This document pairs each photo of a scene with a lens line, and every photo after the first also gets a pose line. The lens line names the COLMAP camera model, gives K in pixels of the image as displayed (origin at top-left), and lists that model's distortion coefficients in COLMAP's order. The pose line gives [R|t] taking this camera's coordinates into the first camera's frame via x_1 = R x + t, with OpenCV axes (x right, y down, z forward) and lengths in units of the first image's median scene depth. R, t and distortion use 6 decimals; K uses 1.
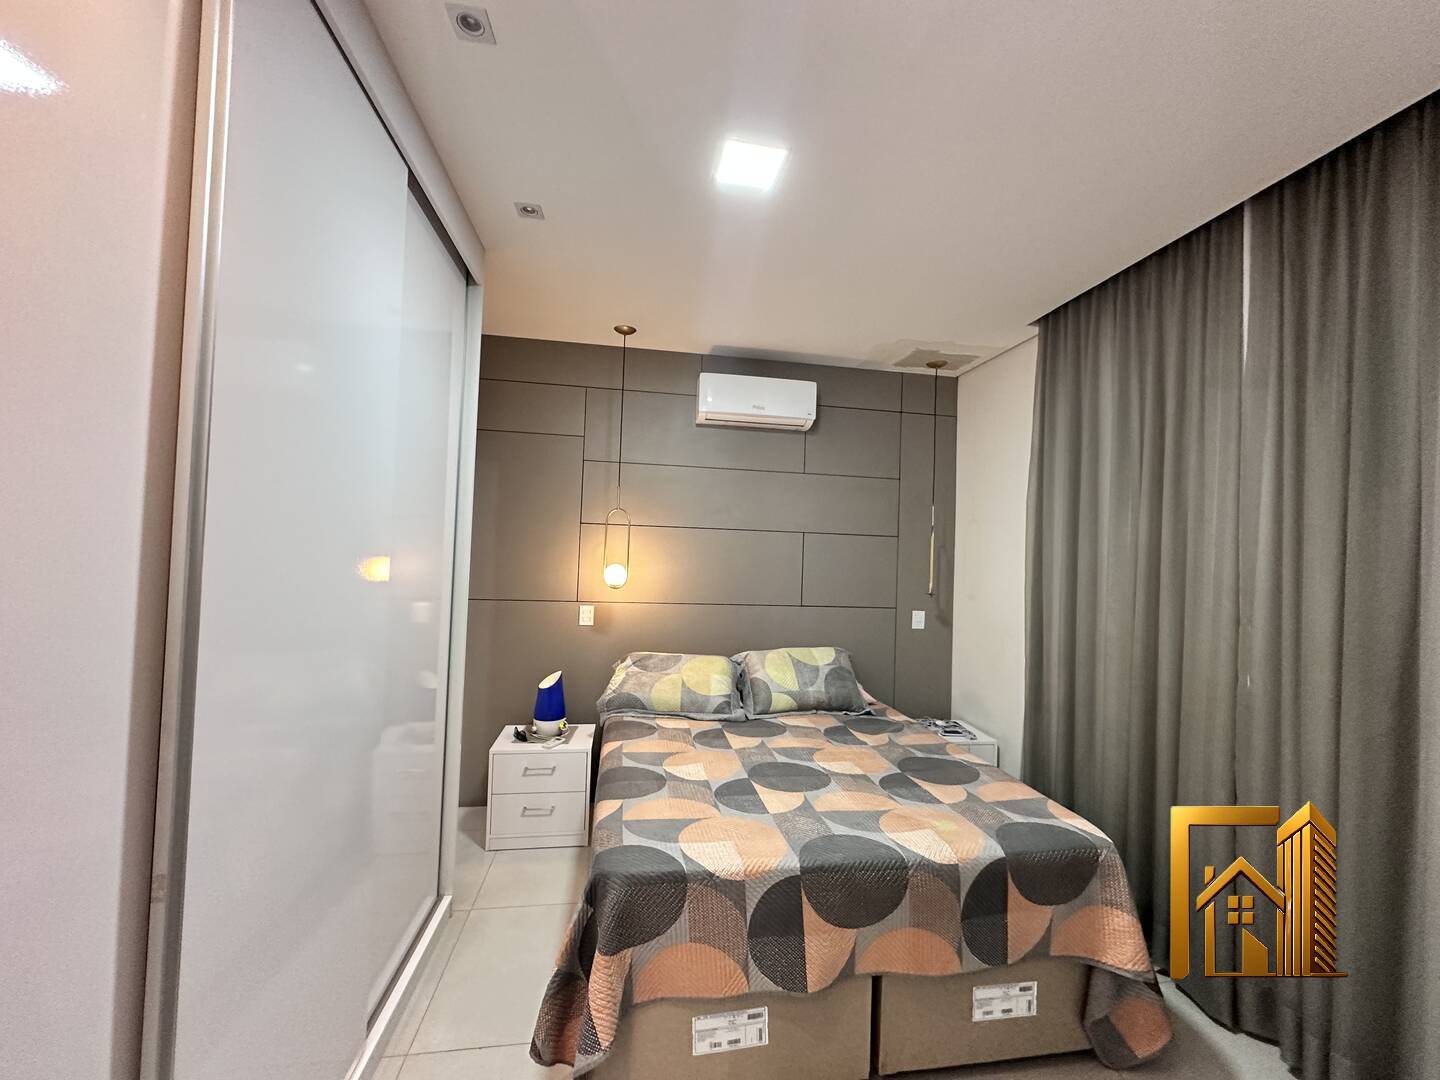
lens RADIAL K [[577.3, 0, 721.6], [0, 577.3, 539.3], [0, 0, 1]] dist [0.000142, 0.000093]
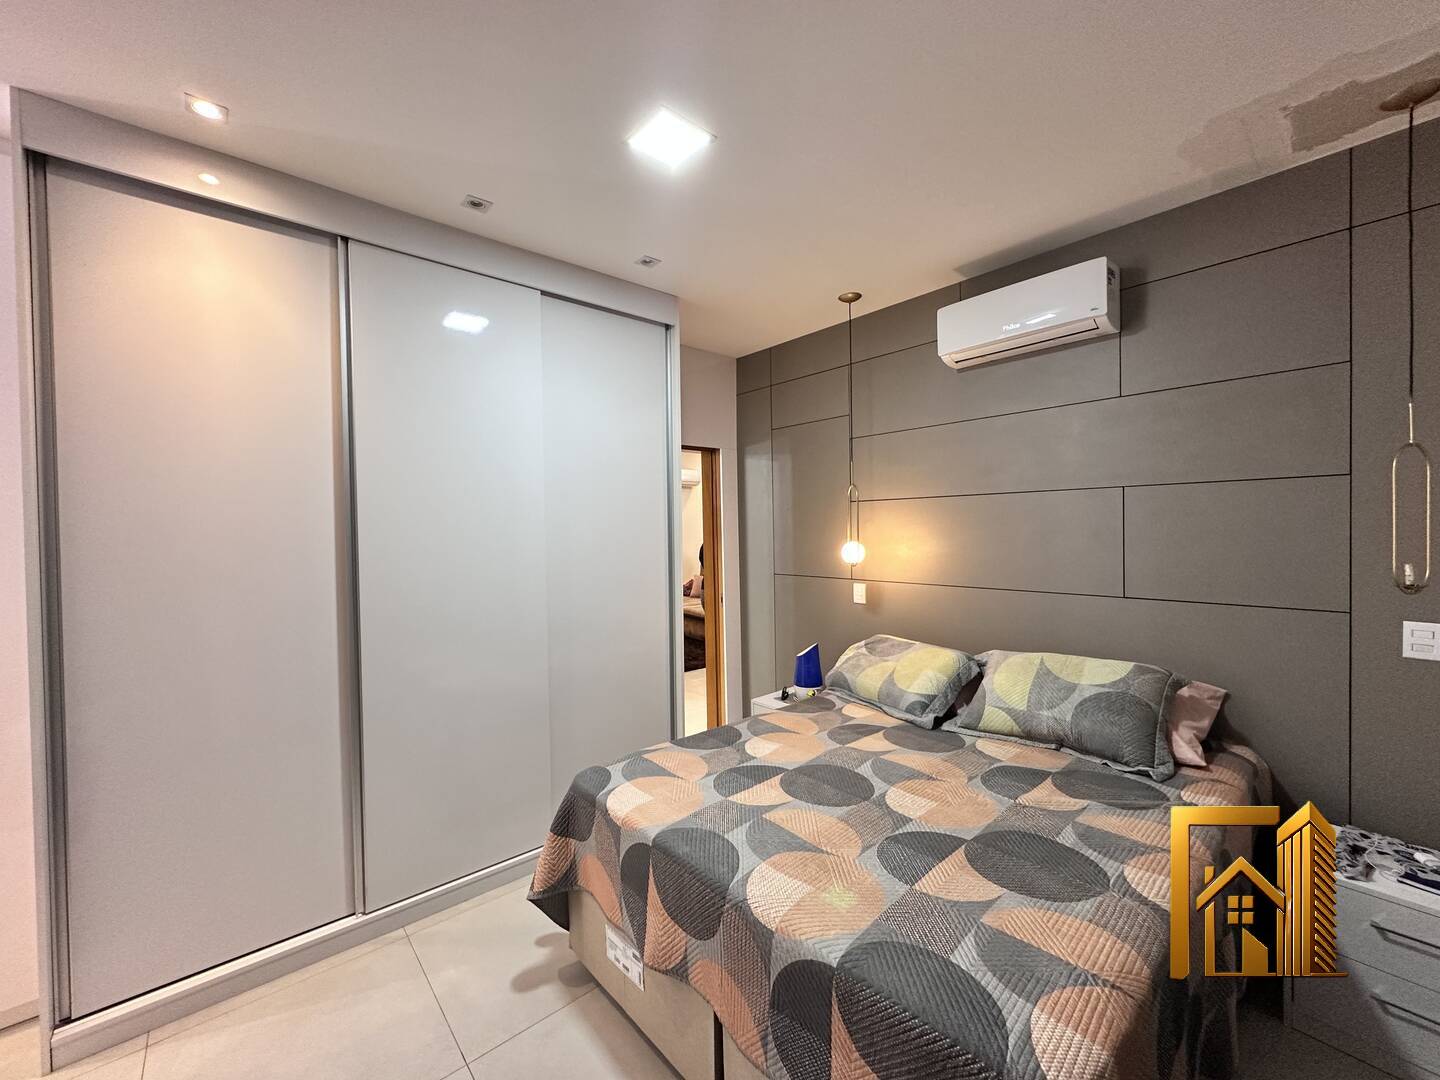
lens RADIAL K [[577.3, 0, 720.3], [0, 577.3, 540.9], [0, 0, 1]] dist [0.000142, 0.000093]
pose [[0.523992, -0.025567, -0.851340, 0.627091], [0.056364, 0.998399, 0.004708, 0.029172], [0.849856, -0.050452, 0.524594, 0.351275]]
